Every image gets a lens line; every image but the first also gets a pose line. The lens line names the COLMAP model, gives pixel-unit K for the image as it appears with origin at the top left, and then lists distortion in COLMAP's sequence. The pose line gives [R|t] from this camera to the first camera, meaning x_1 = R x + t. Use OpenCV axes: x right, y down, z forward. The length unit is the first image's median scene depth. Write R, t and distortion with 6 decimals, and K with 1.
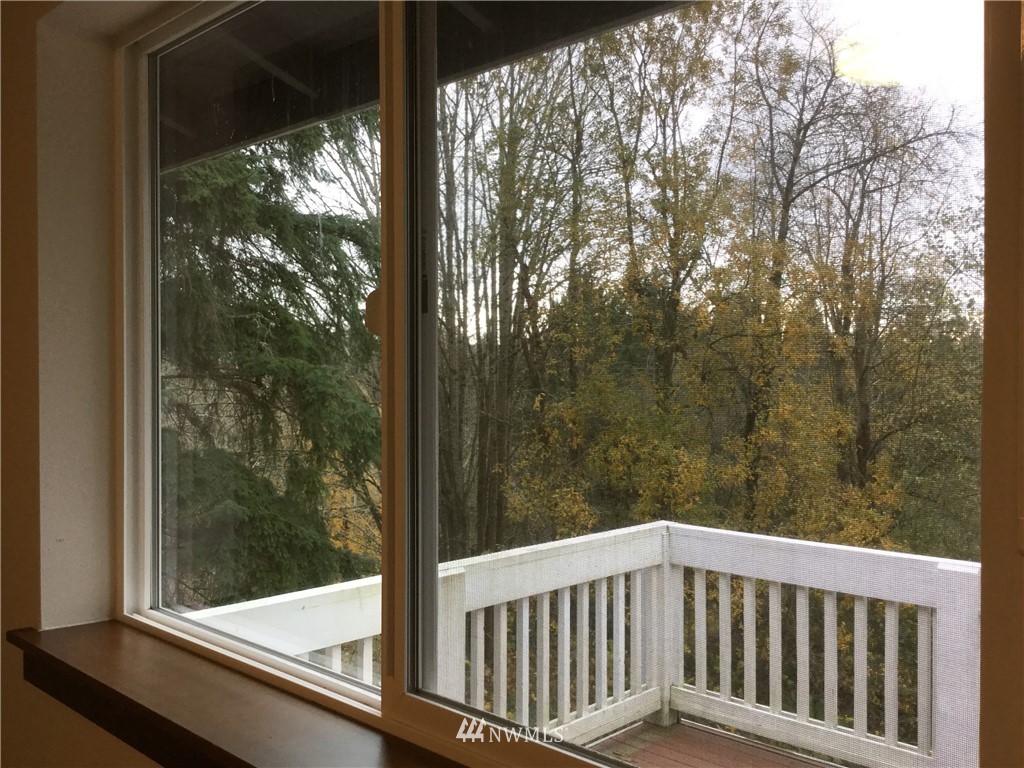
lens RADIAL K [[920.7, 0, 509.4], [0, 920.7, 392.4], [0, 0, 1]] dist [0.105190, -0.176881]
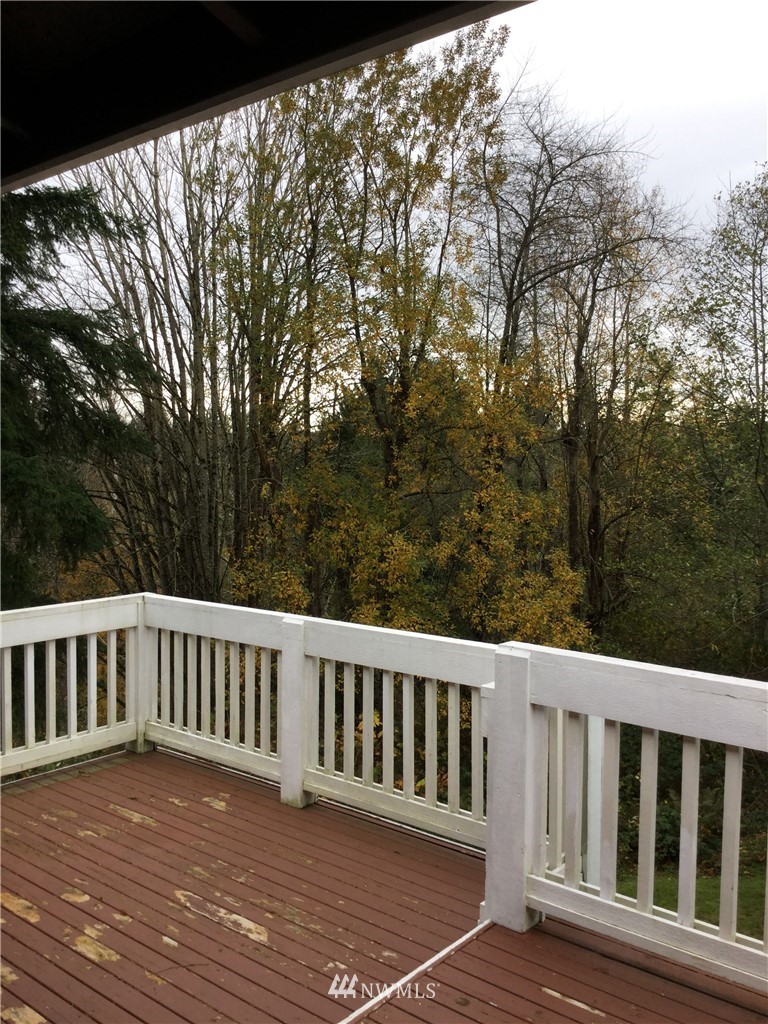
lens RADIAL K [[920.7, 0, 381.9], [0, 920.7, 514.3], [0, 0, 1]] dist [0.105190, -0.176881]
pose [[0.998519, -0.002784, 0.054329, 0.111372], [0.000610, 0.999200, 0.039986, -0.004336], [-0.054397, -0.039894, 0.997722, -0.070000]]
